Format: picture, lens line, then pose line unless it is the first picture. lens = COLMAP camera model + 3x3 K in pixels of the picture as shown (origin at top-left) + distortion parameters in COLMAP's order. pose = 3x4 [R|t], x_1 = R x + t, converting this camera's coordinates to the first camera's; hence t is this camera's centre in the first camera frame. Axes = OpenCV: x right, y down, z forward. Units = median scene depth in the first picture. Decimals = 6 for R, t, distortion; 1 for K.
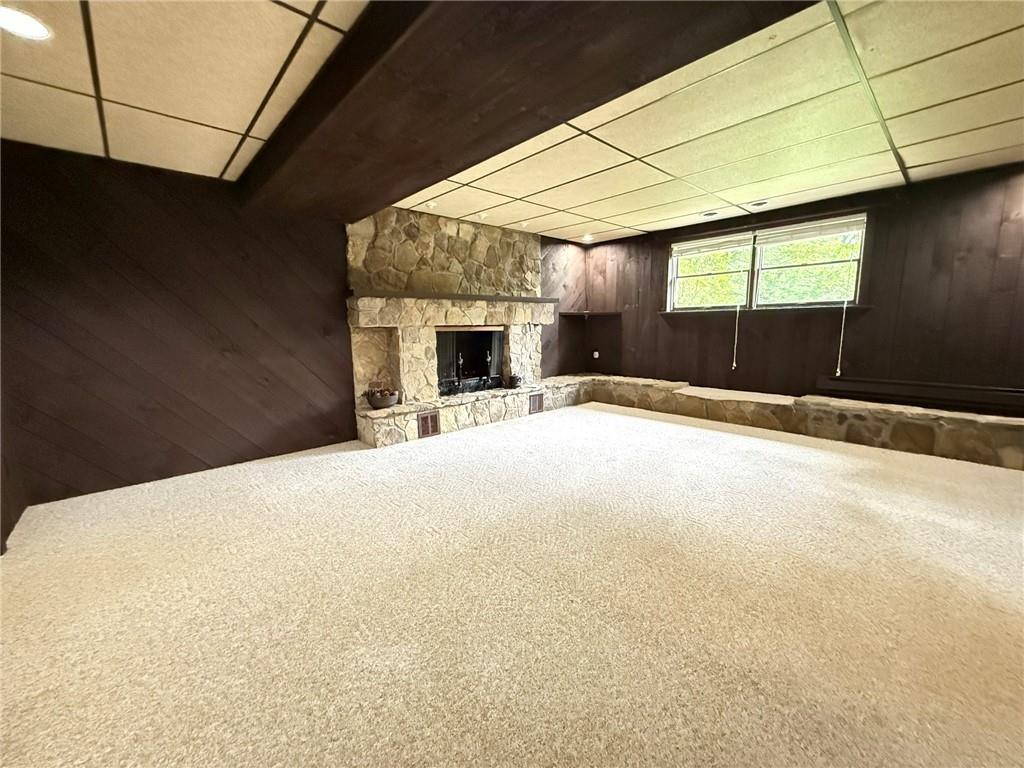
lens RADIAL K [[407.1, 0, 509.4], [0, 407.1, 381.2], [0, 0, 1]] dist [0.003040, 0.000284]
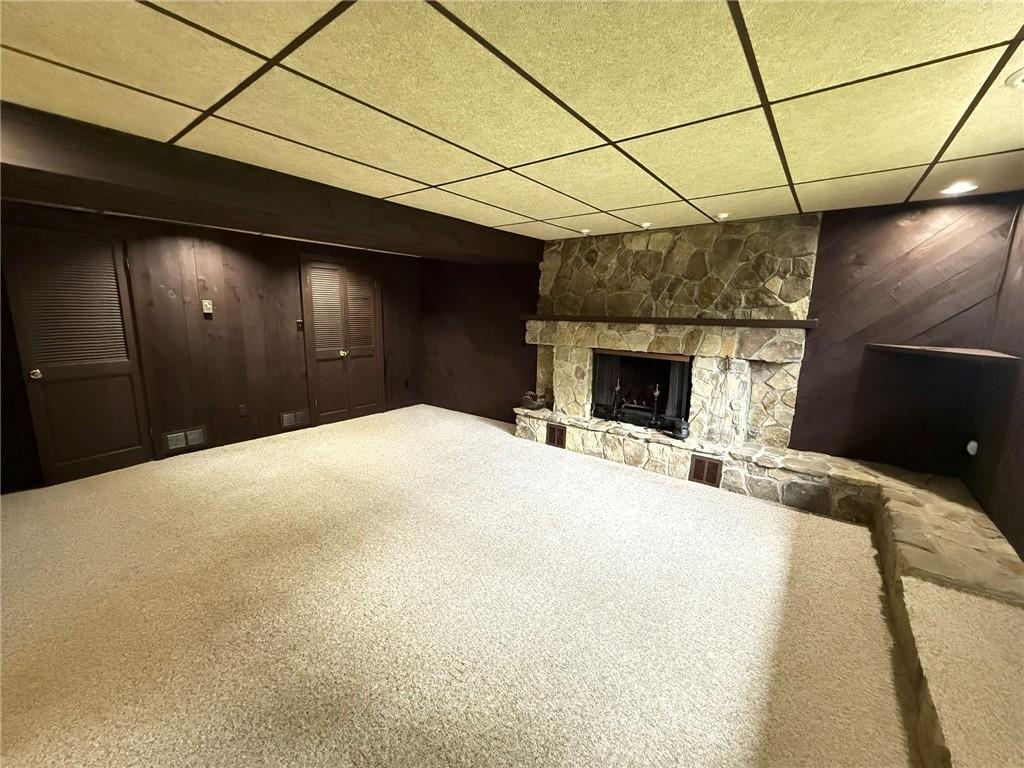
lens RADIAL K [[407.1, 0, 510.1], [0, 407.1, 383.8], [0, 0, 1]] dist [0.003040, 0.000284]
pose [[0.176296, 0.192513, -0.965328, 0.741226], [-0.155424, 0.973831, 0.165823, -0.175765], [0.971989, 0.120801, 0.201604, 0.578043]]
